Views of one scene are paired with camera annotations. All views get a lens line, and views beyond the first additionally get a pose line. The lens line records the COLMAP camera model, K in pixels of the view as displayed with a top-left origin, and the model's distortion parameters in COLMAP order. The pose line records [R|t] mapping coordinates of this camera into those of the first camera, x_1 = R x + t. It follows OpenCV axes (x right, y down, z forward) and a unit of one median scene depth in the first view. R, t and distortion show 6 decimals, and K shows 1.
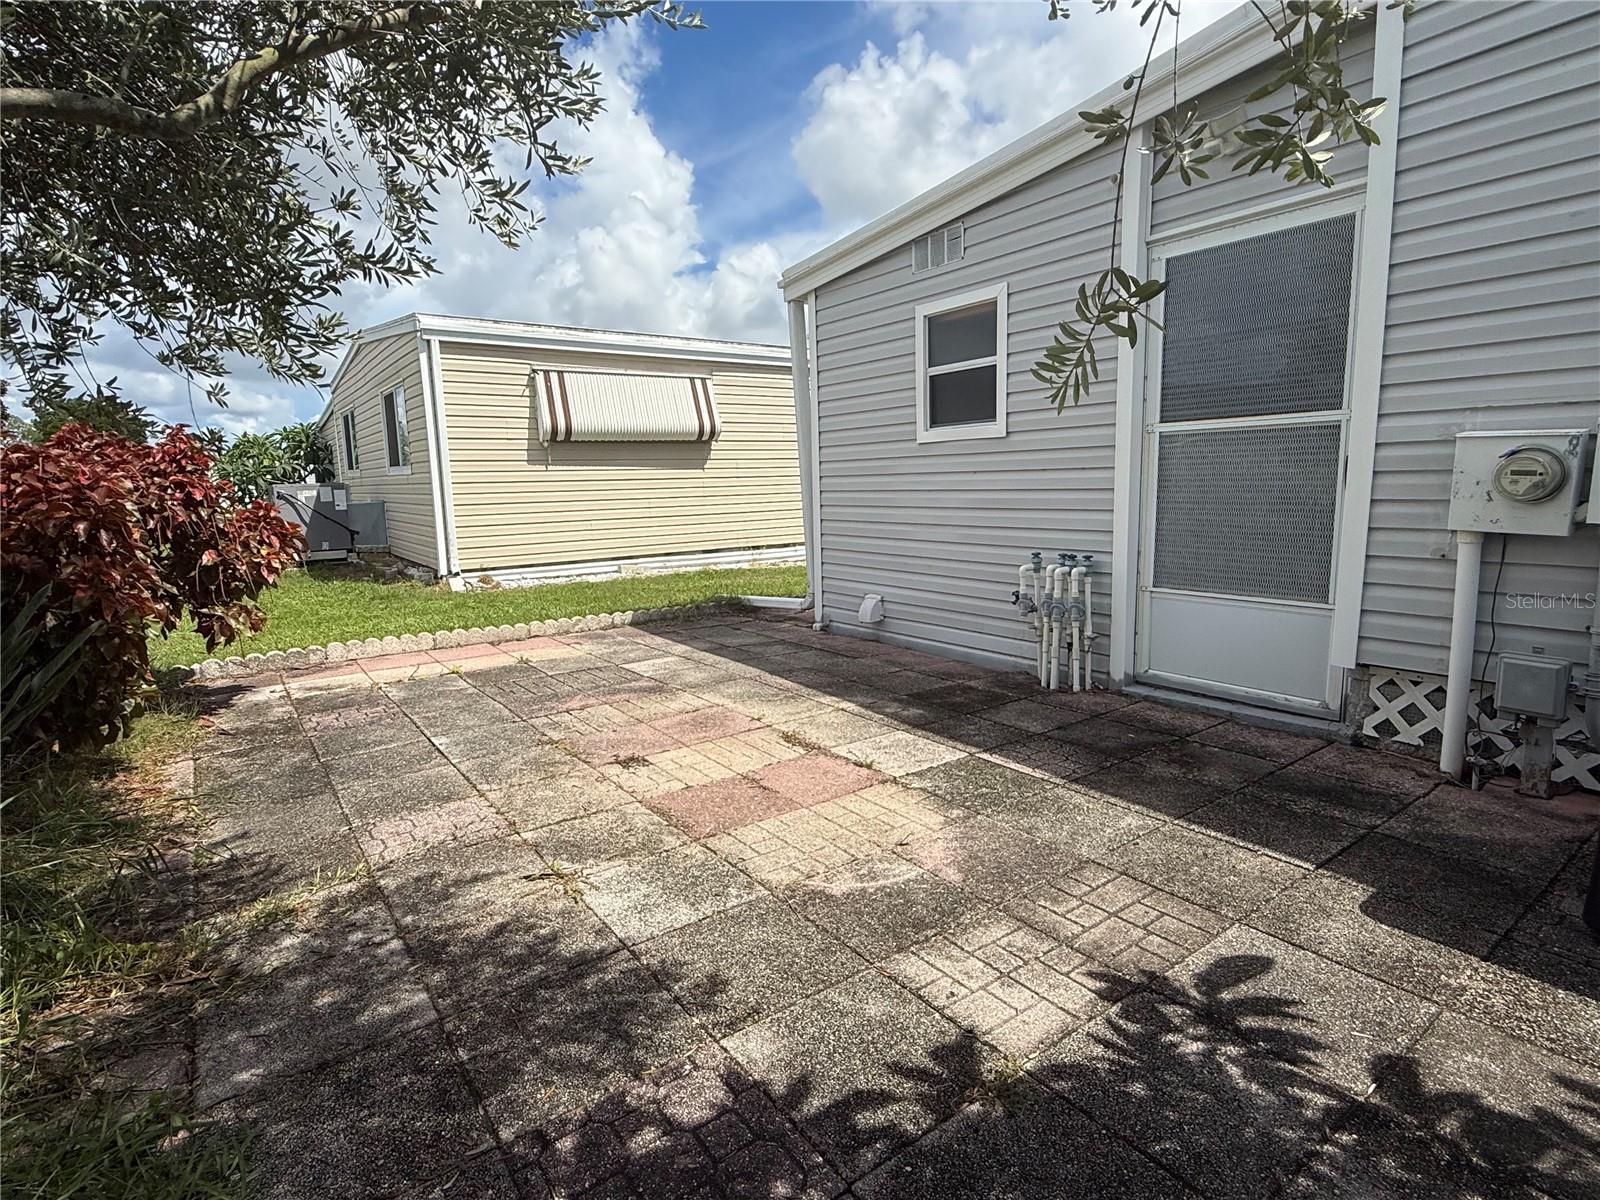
lens RADIAL K [[826.6, 0, 806.3], [0, 826.6, 598.7], [0, 0, 1]] dist [0.002344, 0.000285]
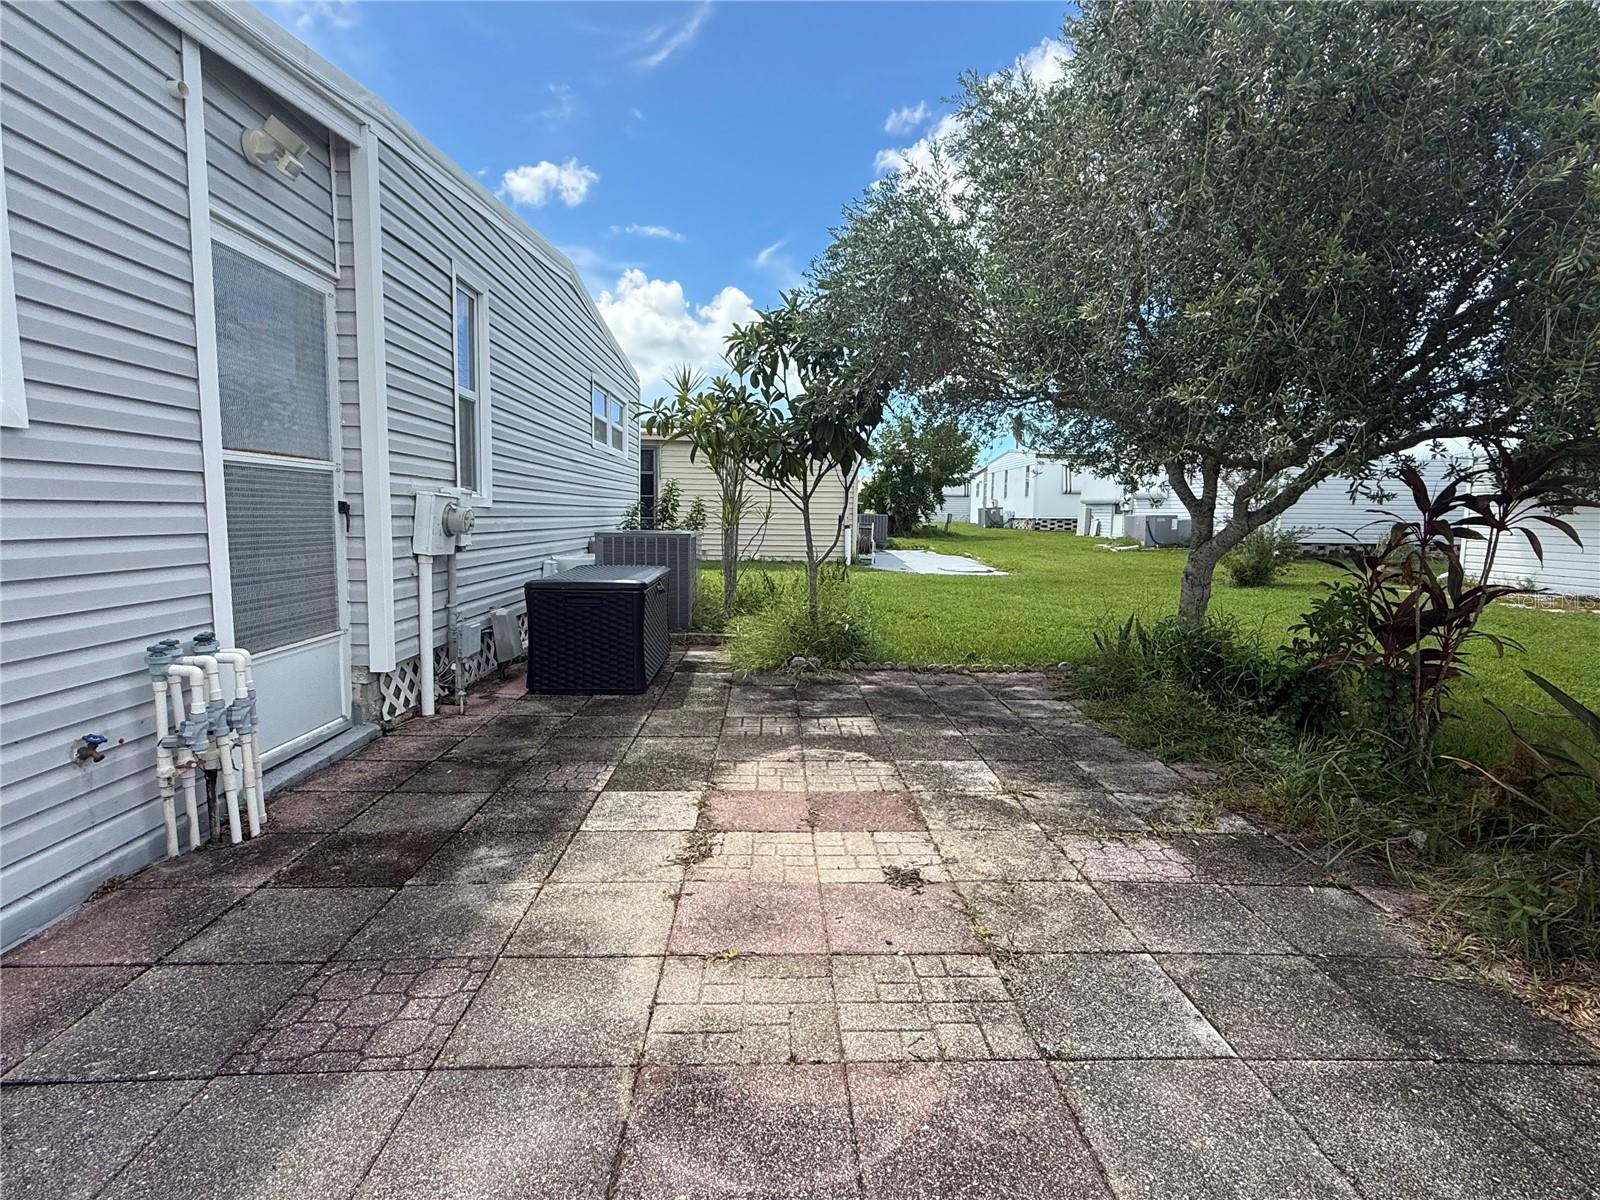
lens RADIAL K [[826.6, 0, 805.0], [0, 826.6, 603.9], [0, 0, 1]] dist [0.002344, 0.000285]
pose [[-0.830551, -0.052138, 0.554497, -0.591235], [0.079684, 0.974242, 0.210959, -0.243114], [-0.551213, 0.219397, -0.805002, 1.734914]]
